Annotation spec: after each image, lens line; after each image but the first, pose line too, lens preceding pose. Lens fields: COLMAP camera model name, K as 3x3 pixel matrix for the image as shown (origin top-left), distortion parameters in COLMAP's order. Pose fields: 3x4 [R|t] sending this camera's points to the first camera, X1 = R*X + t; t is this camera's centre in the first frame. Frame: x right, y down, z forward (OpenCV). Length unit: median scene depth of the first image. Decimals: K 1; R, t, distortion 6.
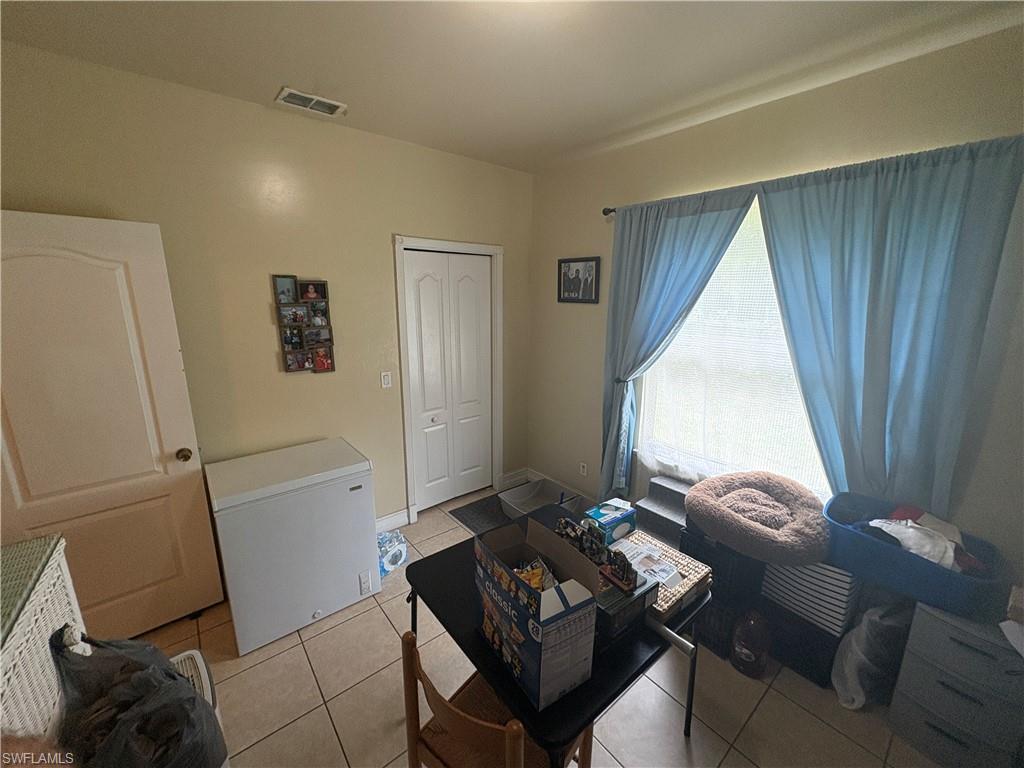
lens RADIAL K [[406.7, 0, 512.0], [0, 406.7, 384.0], [0, 0, 1]] dist [-0.000190, 0.000912]
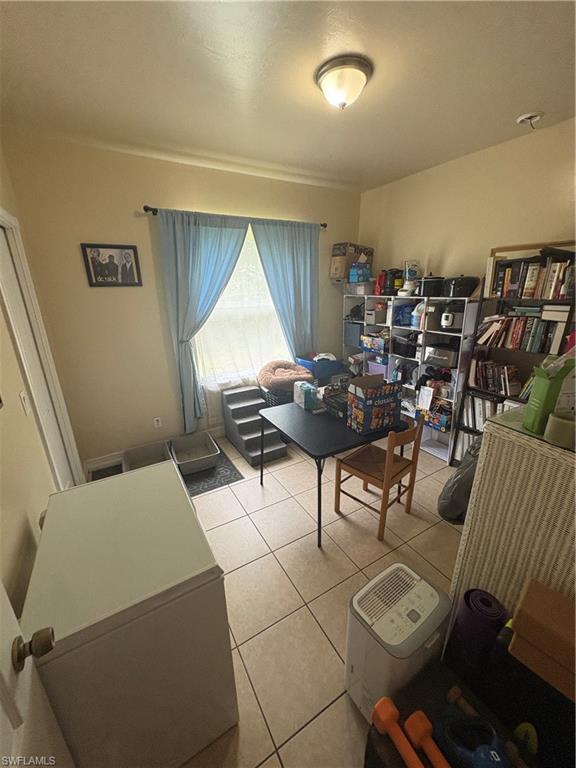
lens RADIAL K [[305.0, 0, 287.2], [0, 305.0, 383.9], [0, 0, 1]] dist [-0.000190, 0.000912]
pose [[0.166310, -0.311858, 0.935460, -0.700055], [0.241377, 0.932686, 0.268020, -0.066782], [-0.956074, 0.181224, 0.230391, 0.445623]]
